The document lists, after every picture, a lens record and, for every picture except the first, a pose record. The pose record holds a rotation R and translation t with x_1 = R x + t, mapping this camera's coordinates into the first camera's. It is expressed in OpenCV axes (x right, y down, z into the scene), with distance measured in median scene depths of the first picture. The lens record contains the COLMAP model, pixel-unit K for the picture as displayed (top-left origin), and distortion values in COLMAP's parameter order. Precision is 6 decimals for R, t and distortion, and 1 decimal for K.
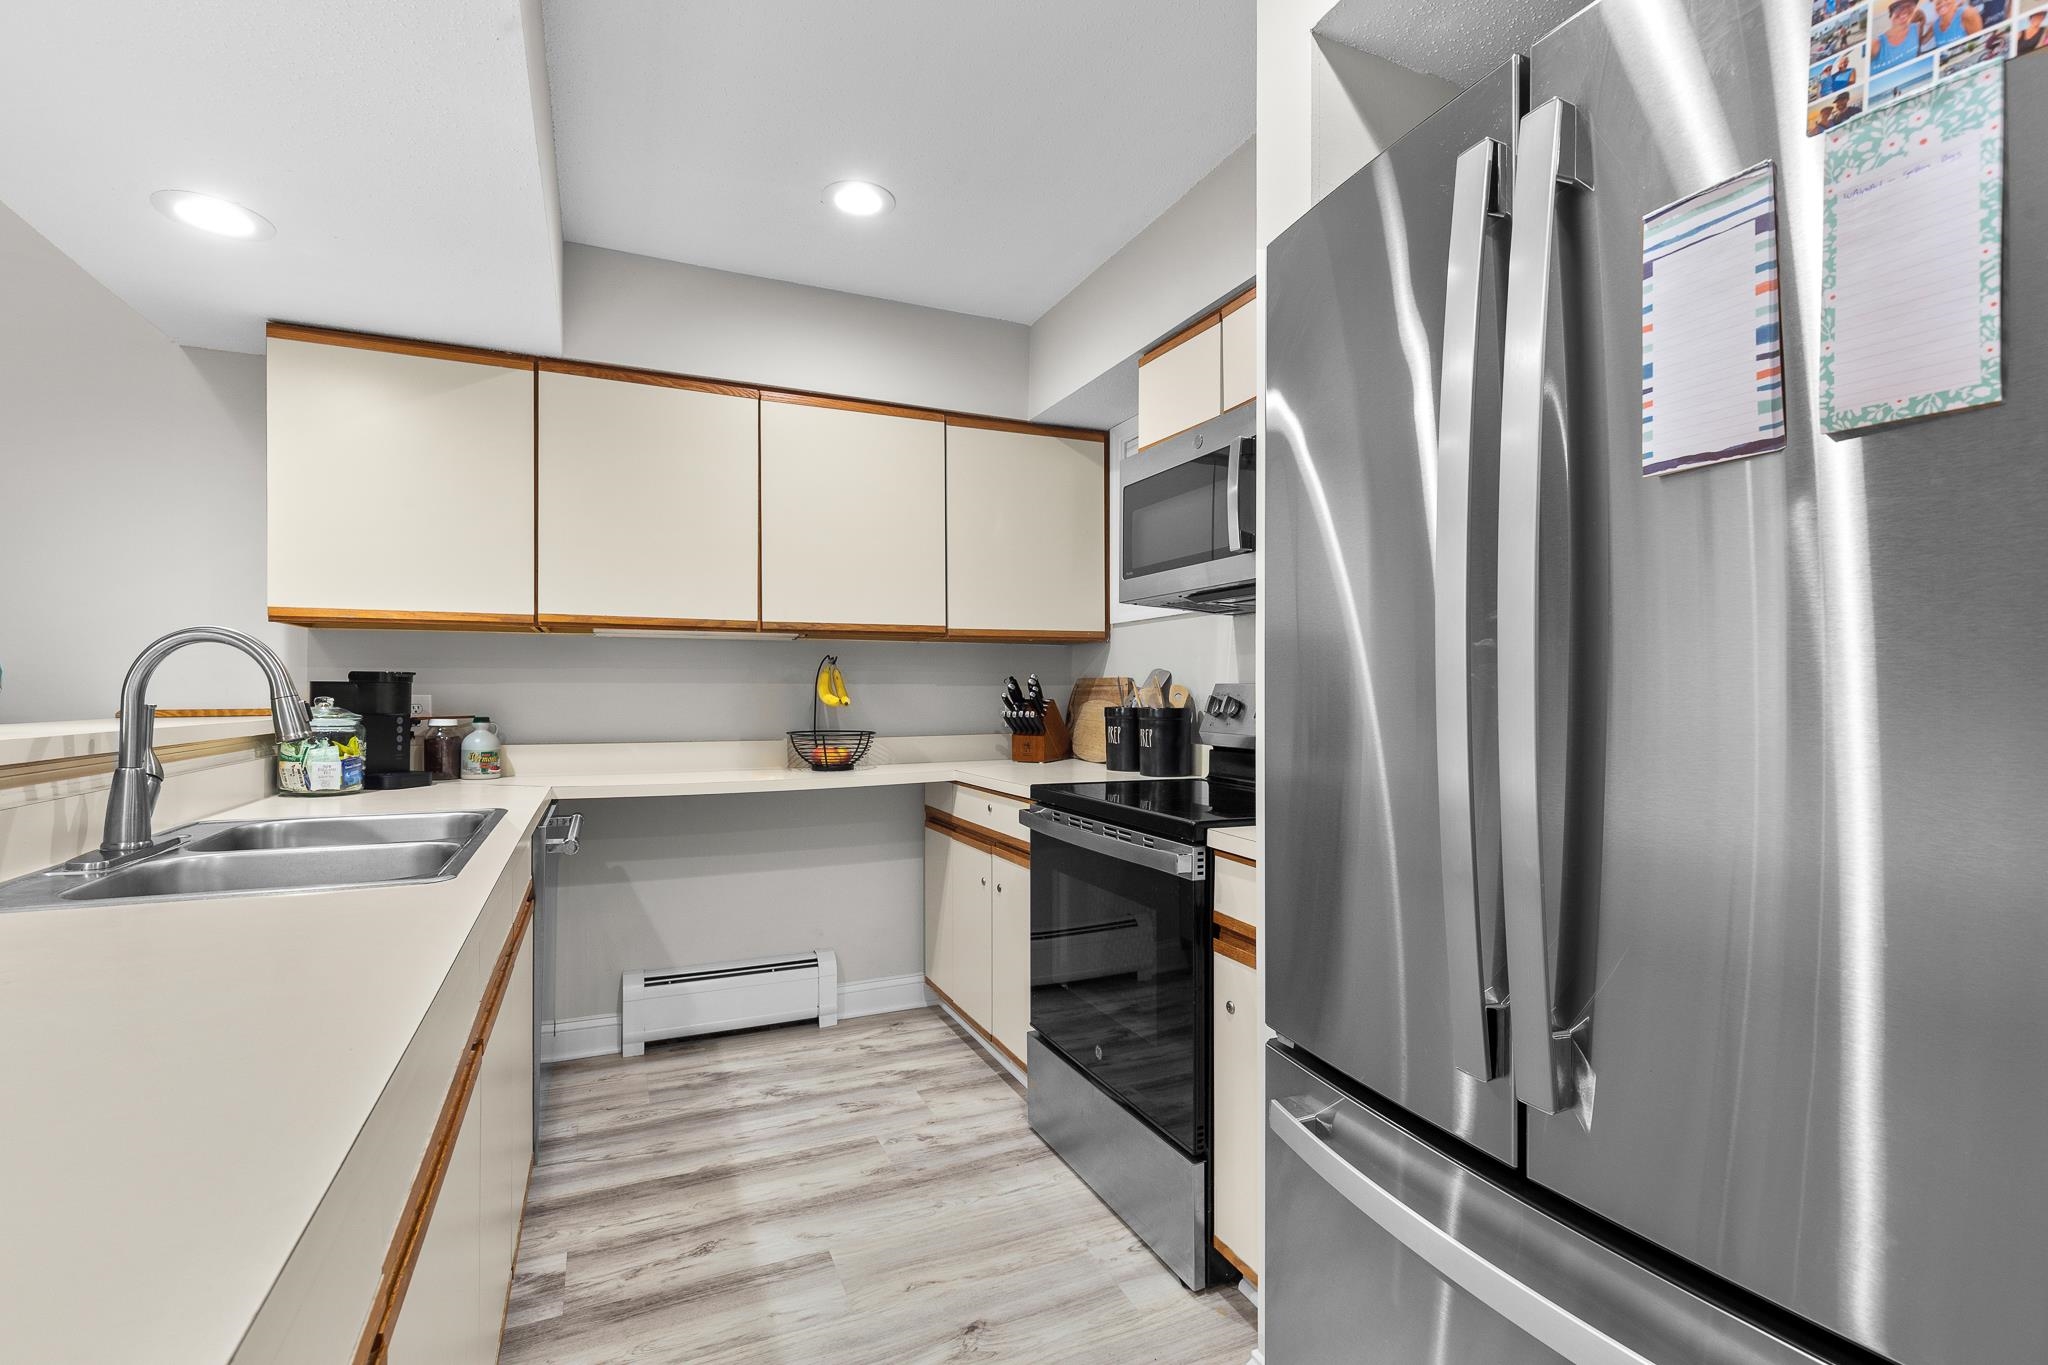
lens RADIAL K [[916.6, 0, 1036.4], [0, 916.6, 706.7], [0, 0, 1]] dist [-0.000775, -0.000318]
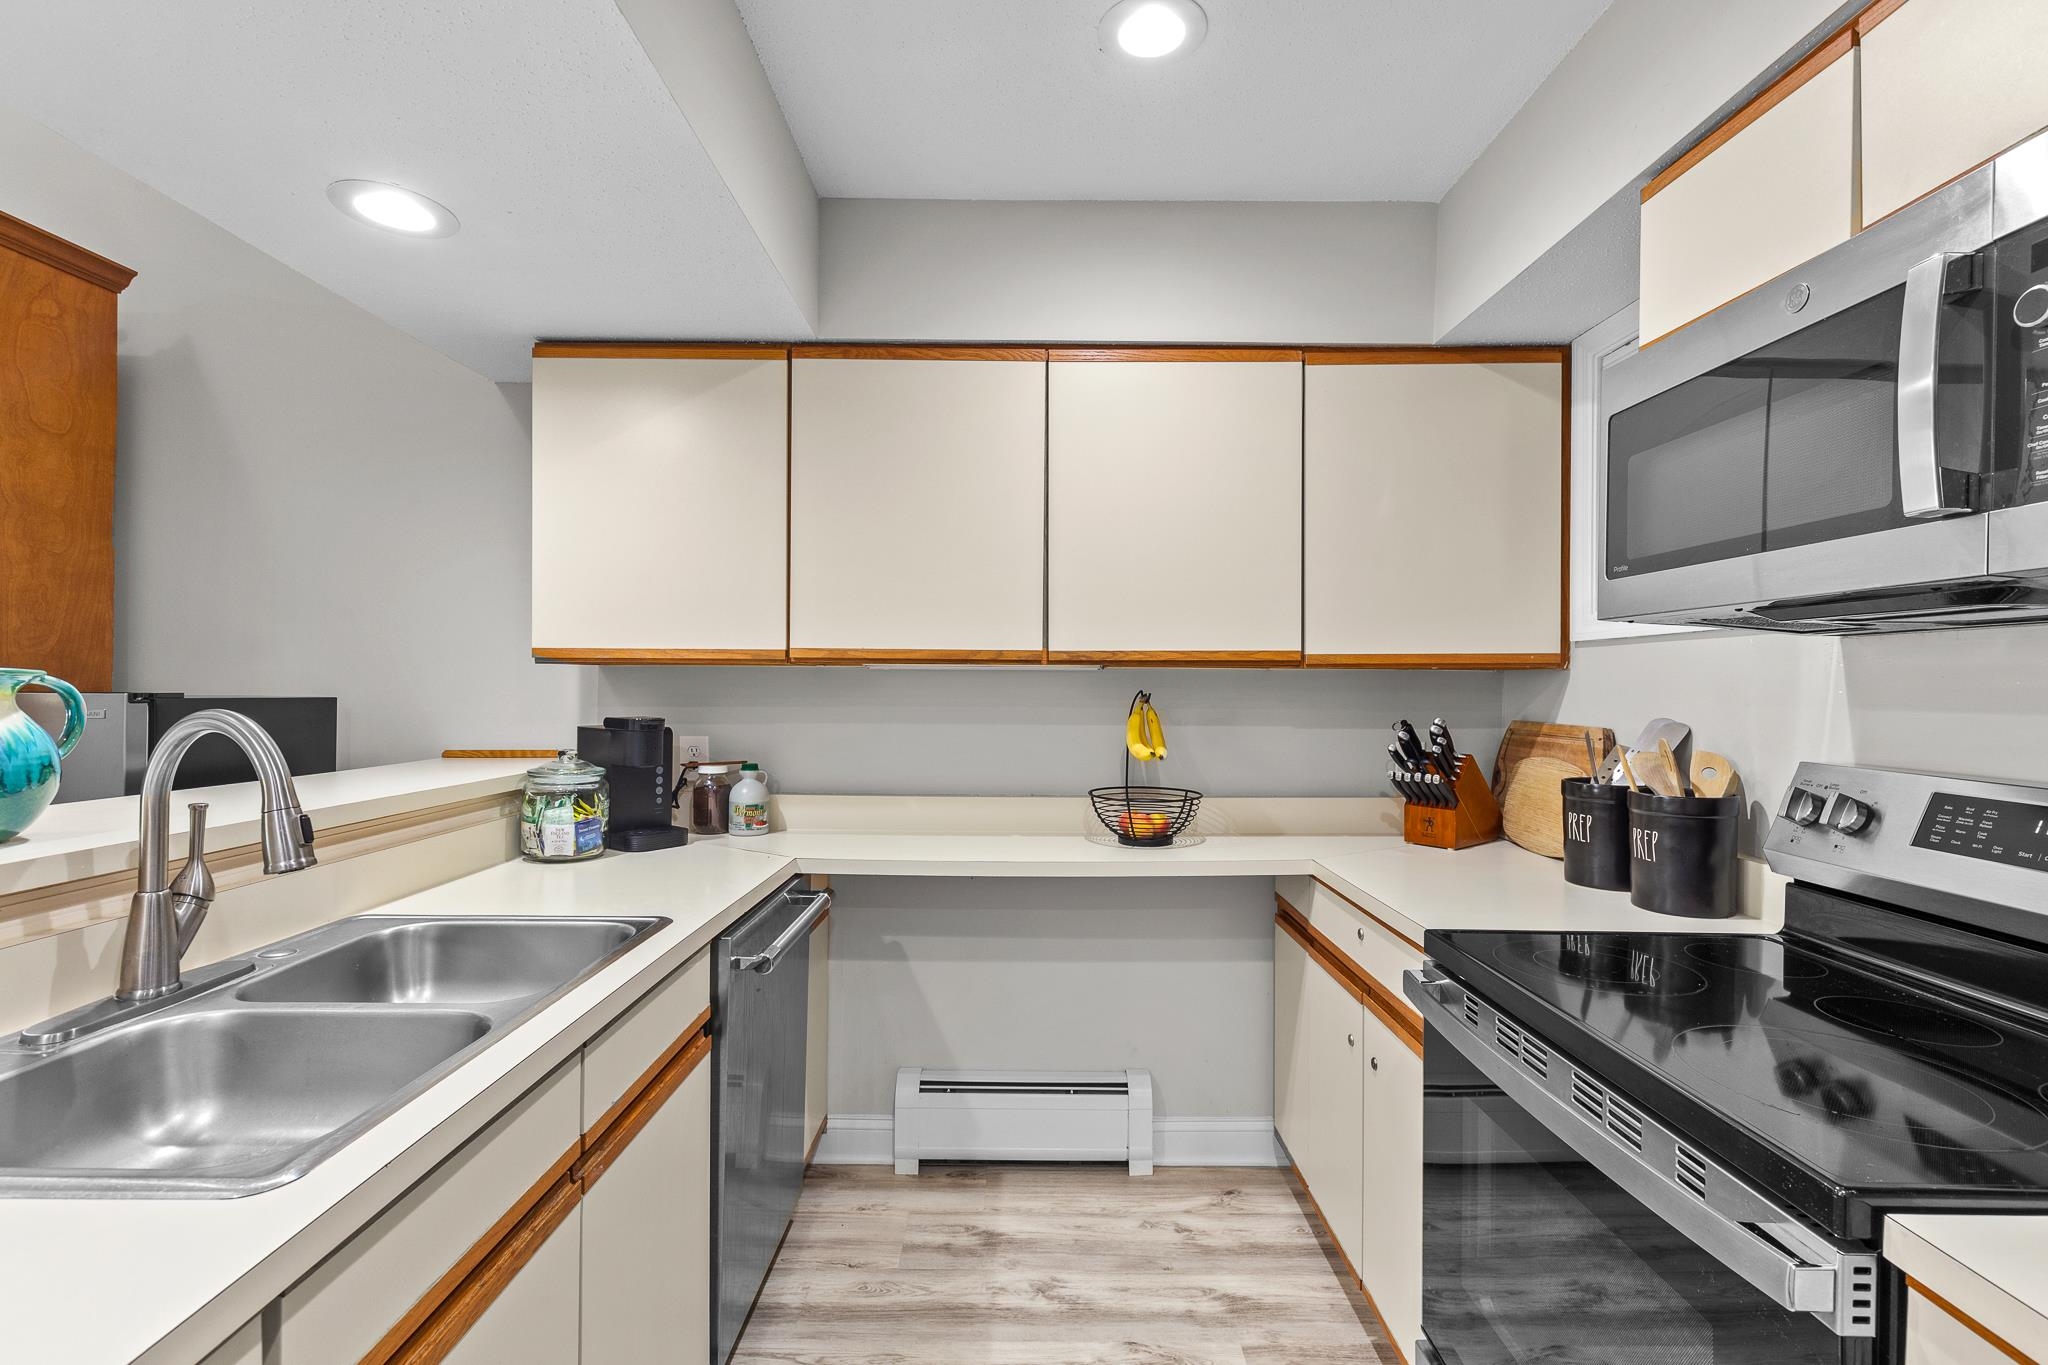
lens RADIAL K [[926.5, 0, 1032.0], [0, 926.5, 686.8], [0, 0, 1]] dist [0.005314, 0.000191]
pose [[0.909088, 0.007172, -0.416543, 0.010183], [-0.012984, 0.999854, -0.011122, -0.054295], [0.416403, 0.015519, 0.909048, 0.293377]]
